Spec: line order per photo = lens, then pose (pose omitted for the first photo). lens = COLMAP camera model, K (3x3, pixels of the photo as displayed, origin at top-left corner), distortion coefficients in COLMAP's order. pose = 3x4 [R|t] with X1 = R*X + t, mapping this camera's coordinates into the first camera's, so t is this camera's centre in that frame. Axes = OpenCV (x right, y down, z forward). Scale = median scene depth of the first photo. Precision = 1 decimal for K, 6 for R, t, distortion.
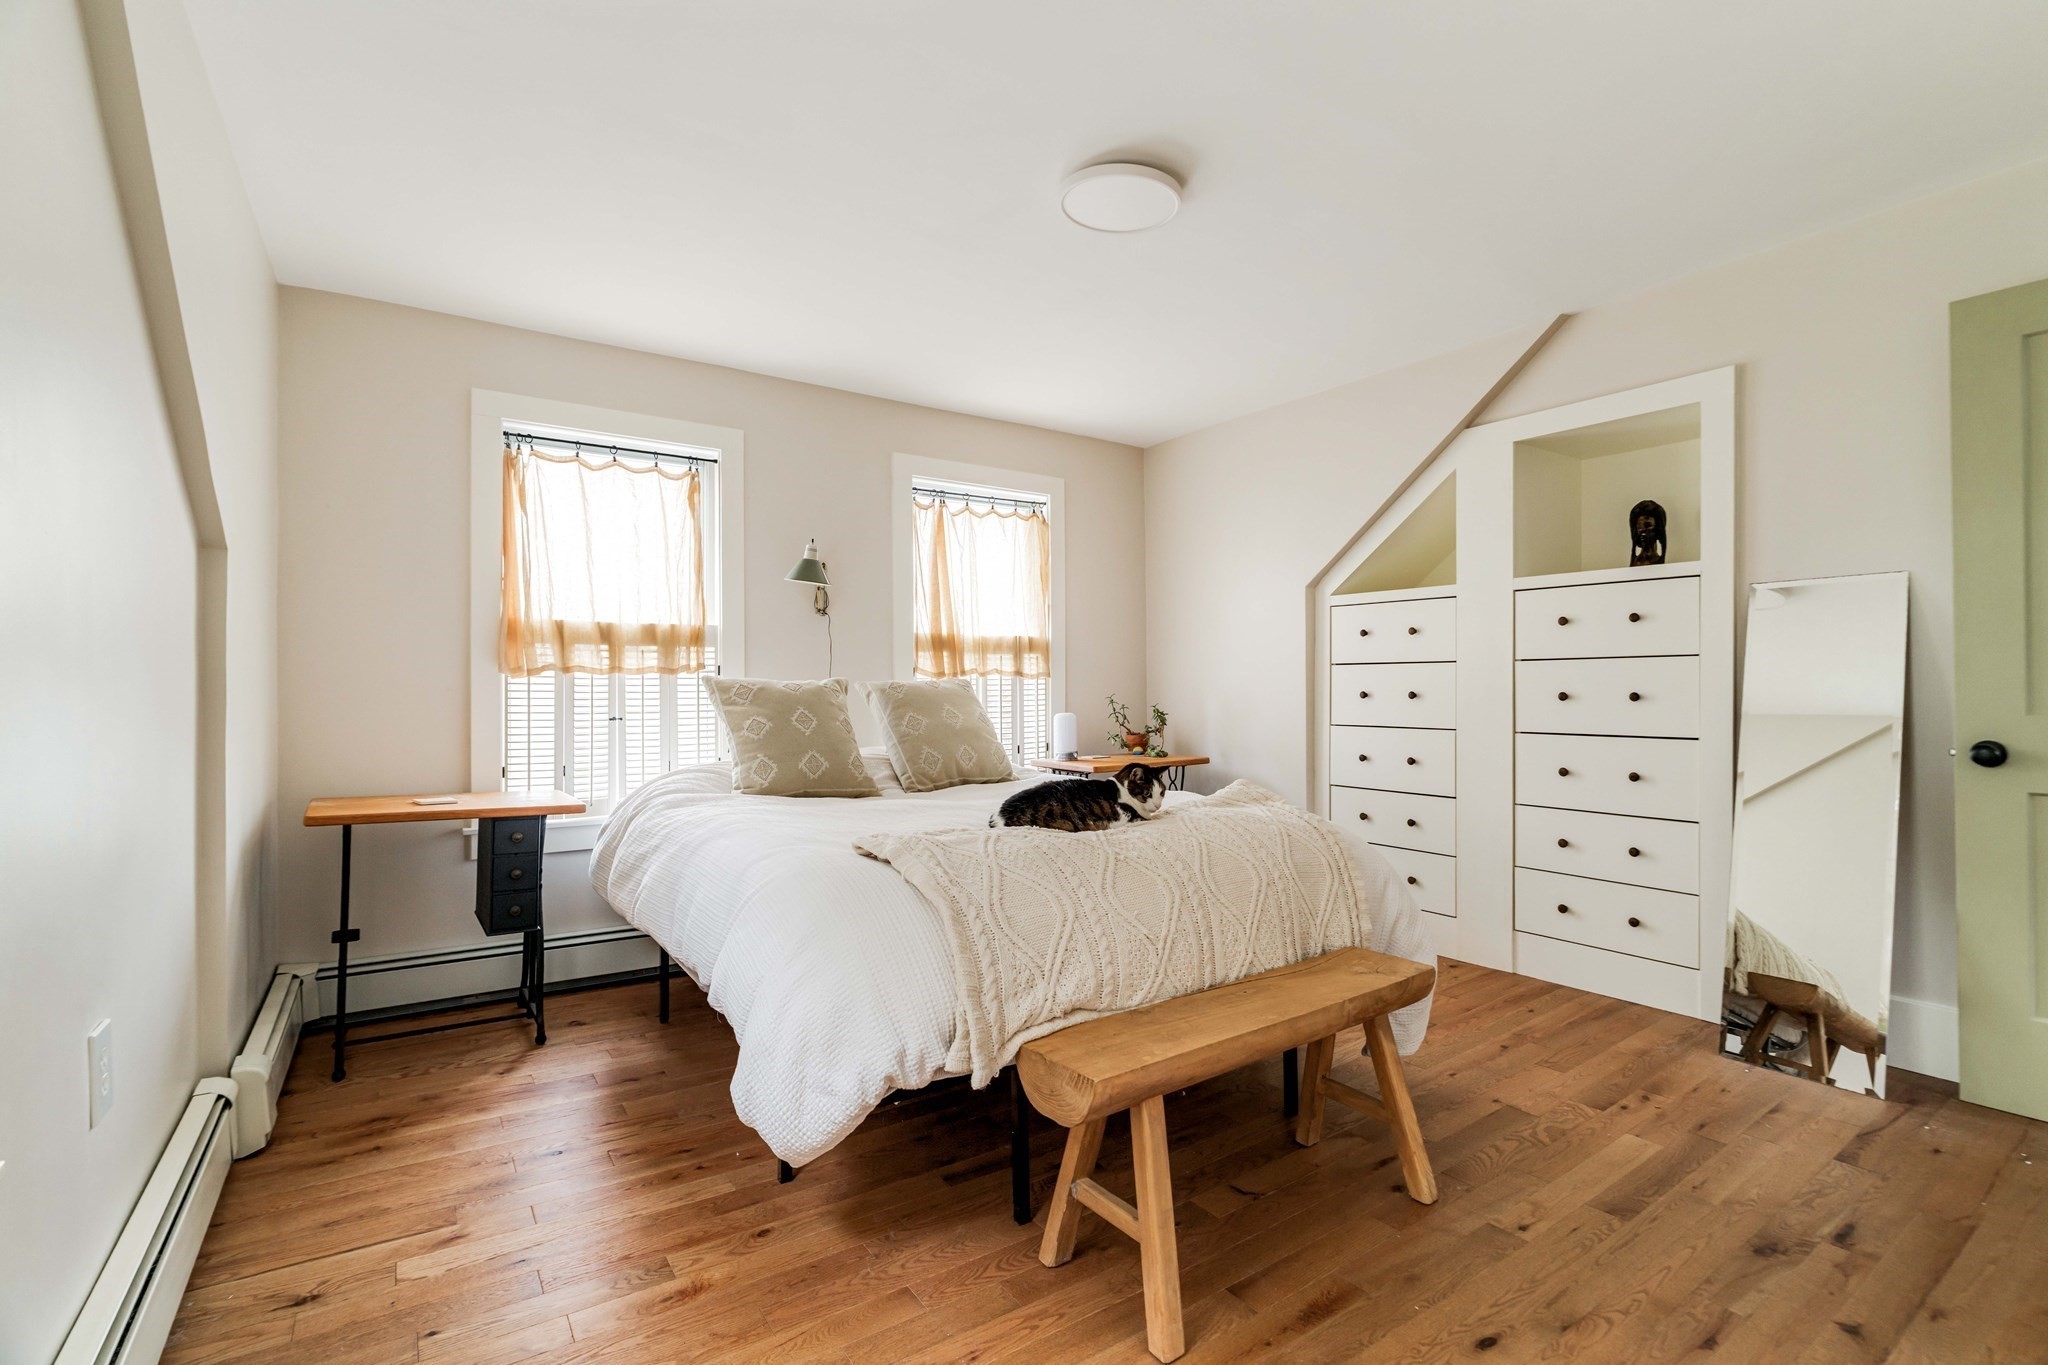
lens RADIAL K [[943.4, 0, 1024.1], [0, 943.4, 683.0], [0, 0, 1]] dist [-0.004900, -0.000158]
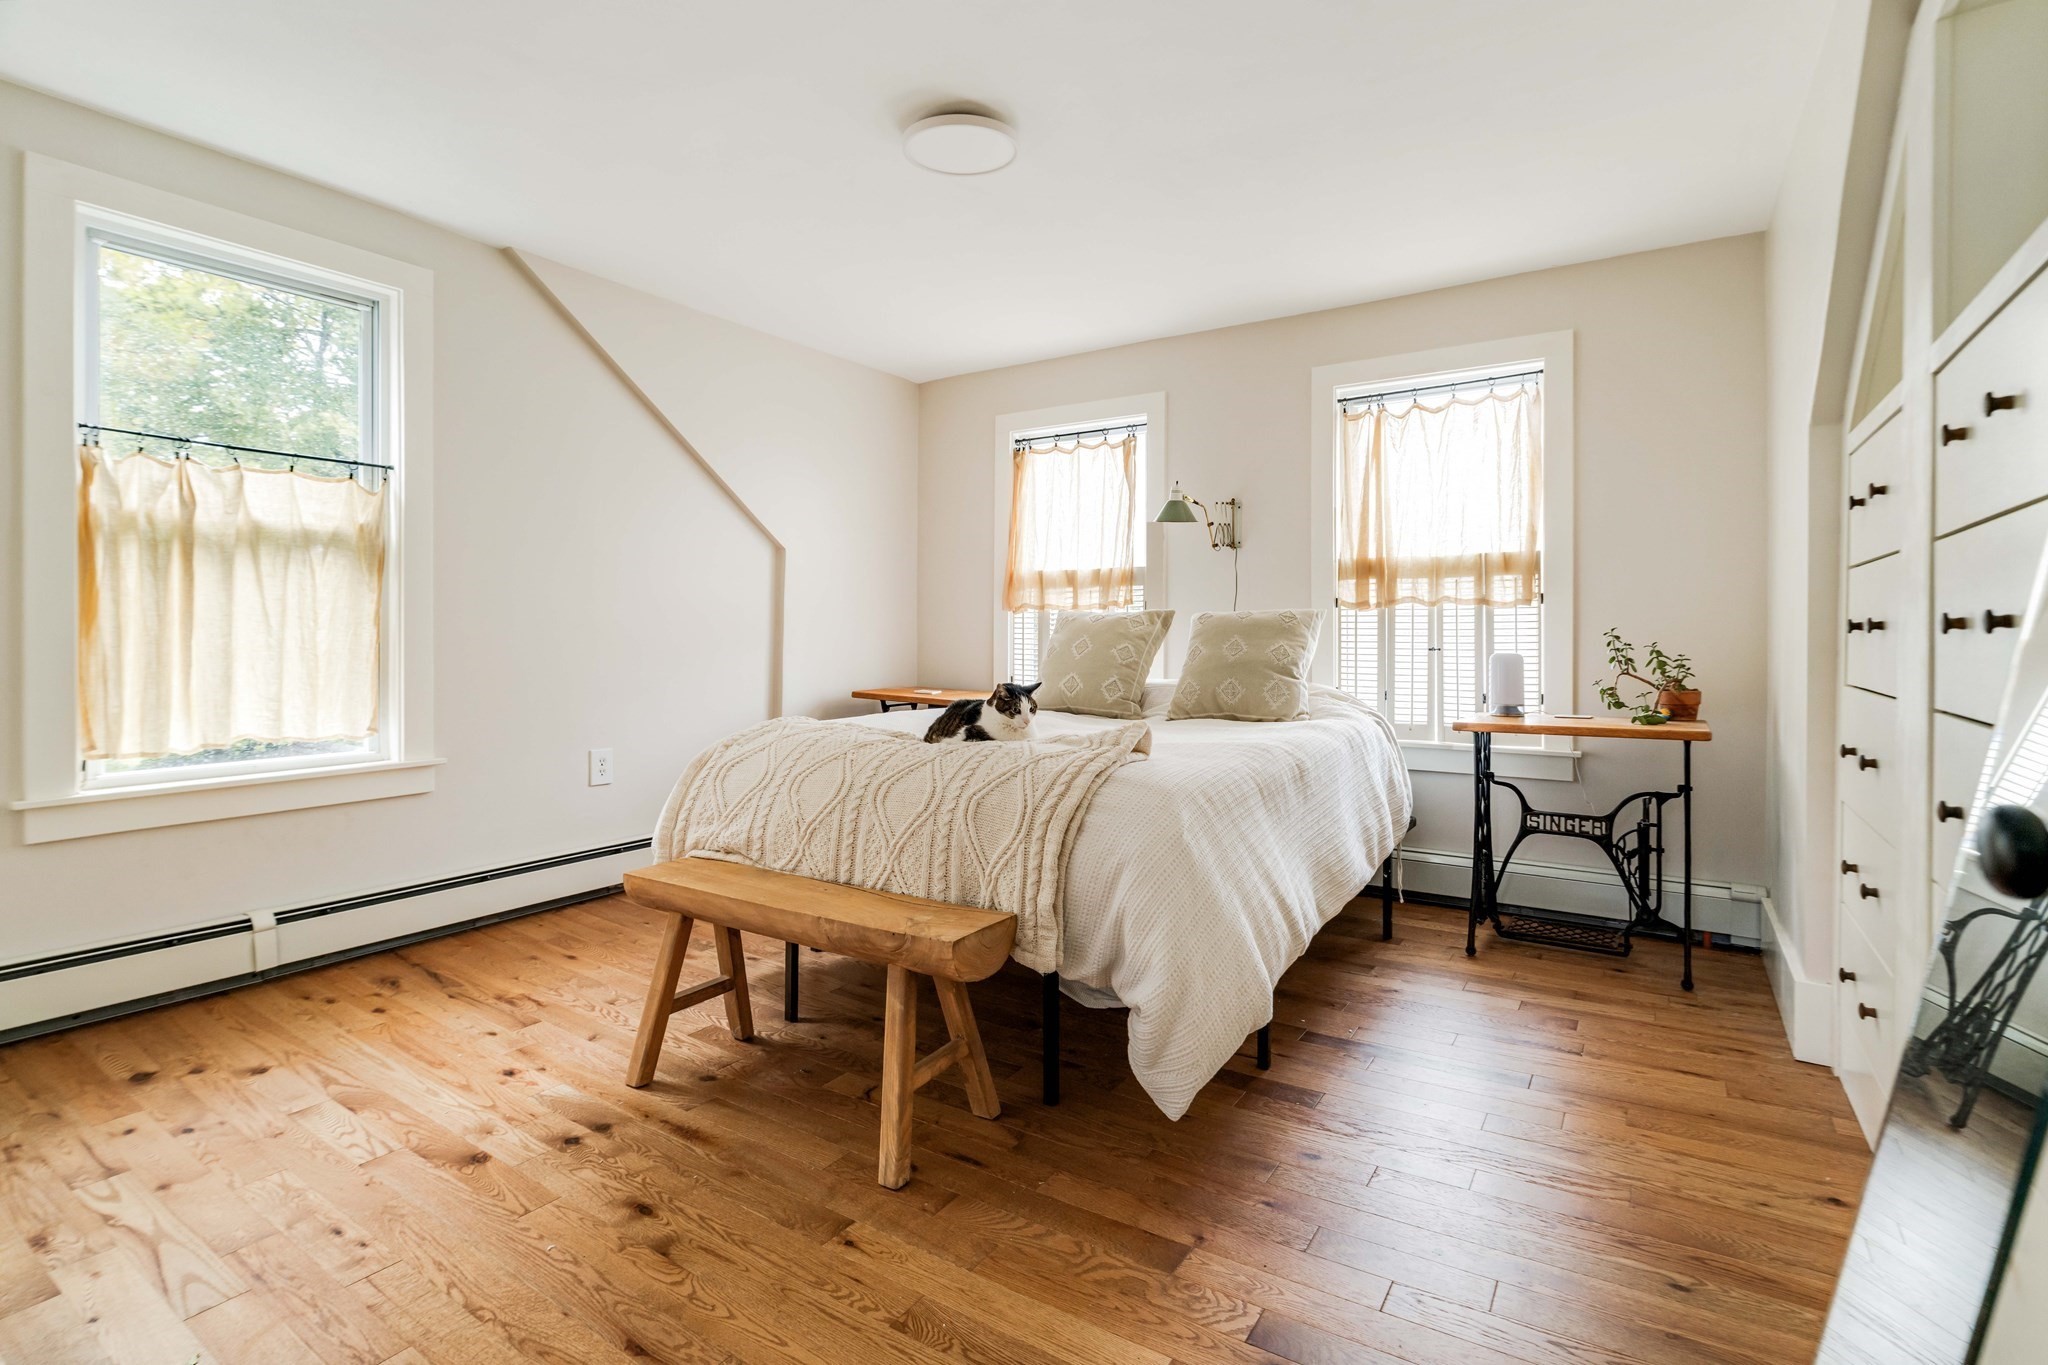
lens RADIAL K [[943.4, 0, 999.4], [0, 943.4, 633.2], [0, 0, 1]] dist [-0.004900, -0.000158]
pose [[0.362651, 0.005402, -0.931910, 0.720570], [0.000869, 0.999981, 0.006134, 0.014257], [0.931925, -0.003034, 0.362639, 0.433775]]
